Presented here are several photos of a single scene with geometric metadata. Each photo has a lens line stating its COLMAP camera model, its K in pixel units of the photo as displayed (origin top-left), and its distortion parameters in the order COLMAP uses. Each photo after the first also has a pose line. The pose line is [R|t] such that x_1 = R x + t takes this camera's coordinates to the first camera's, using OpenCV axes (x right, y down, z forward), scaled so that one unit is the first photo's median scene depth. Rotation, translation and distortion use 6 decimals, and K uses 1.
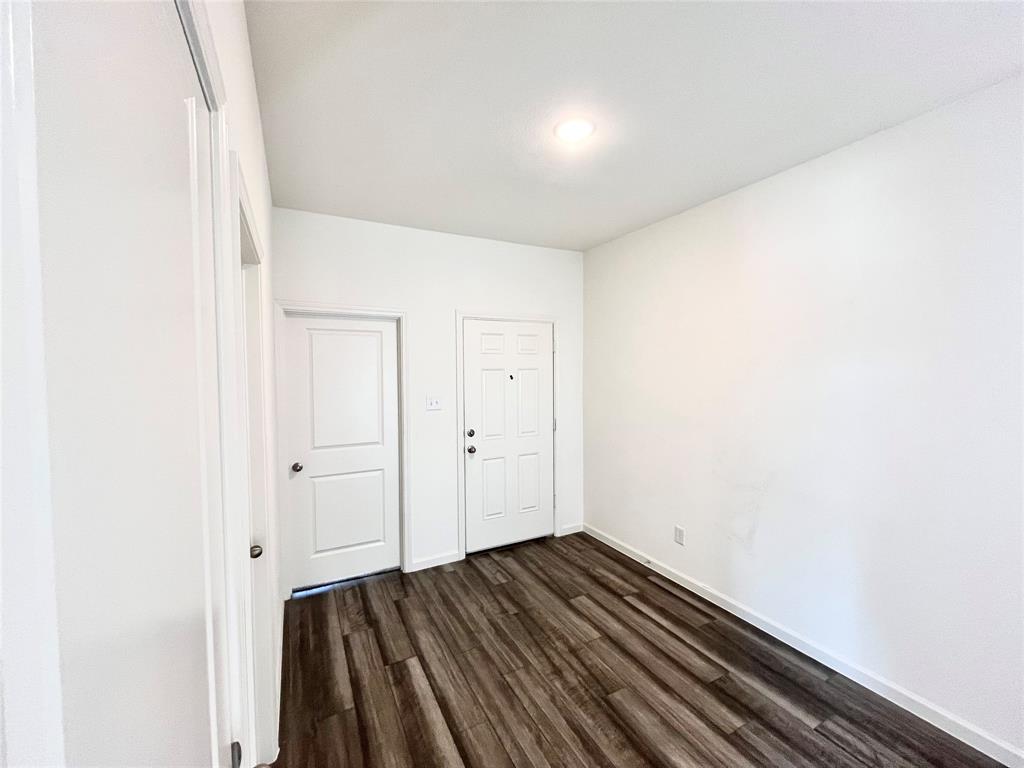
lens RADIAL K [[411.5, 0, 510.0], [0, 411.5, 383.6], [0, 0, 1]] dist [0.000938, 0.000247]
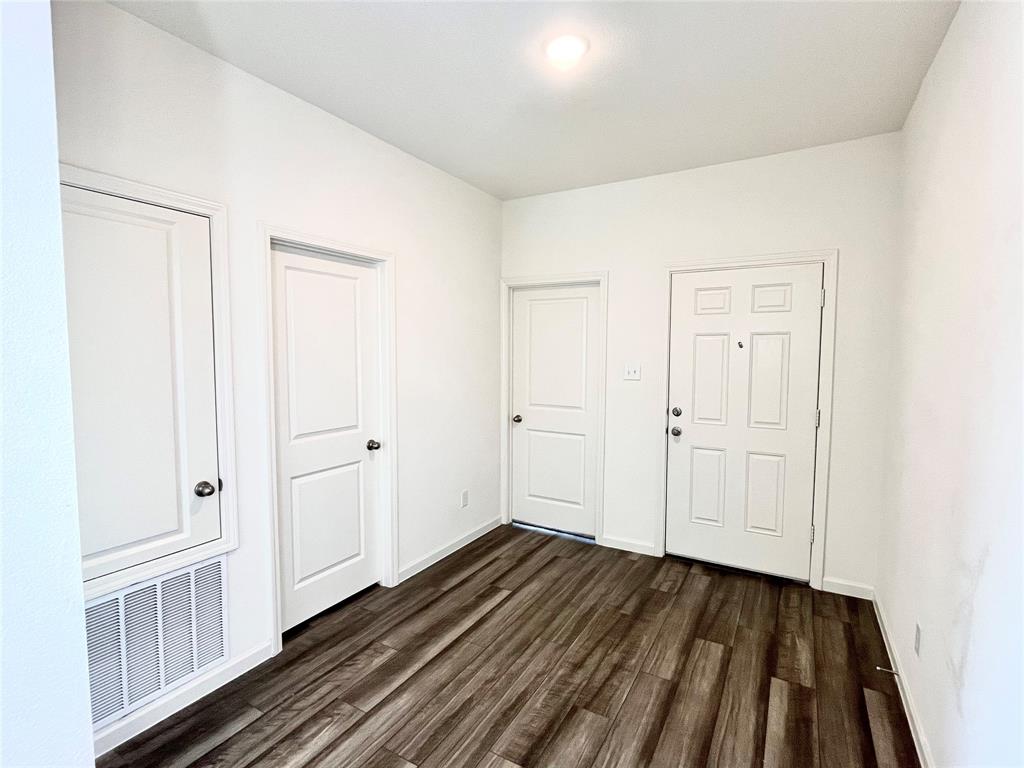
lens RADIAL K [[493.2, 0, 511.8], [0, 493.2, 383.0], [0, 0, 1]] dist [-0.004011, -0.000758]
pose [[0.535954, 0.066115, -0.841654, 0.680924], [-0.036367, 0.997812, 0.055223, 0.024361], [0.843464, 0.001011, 0.537185, 0.230091]]
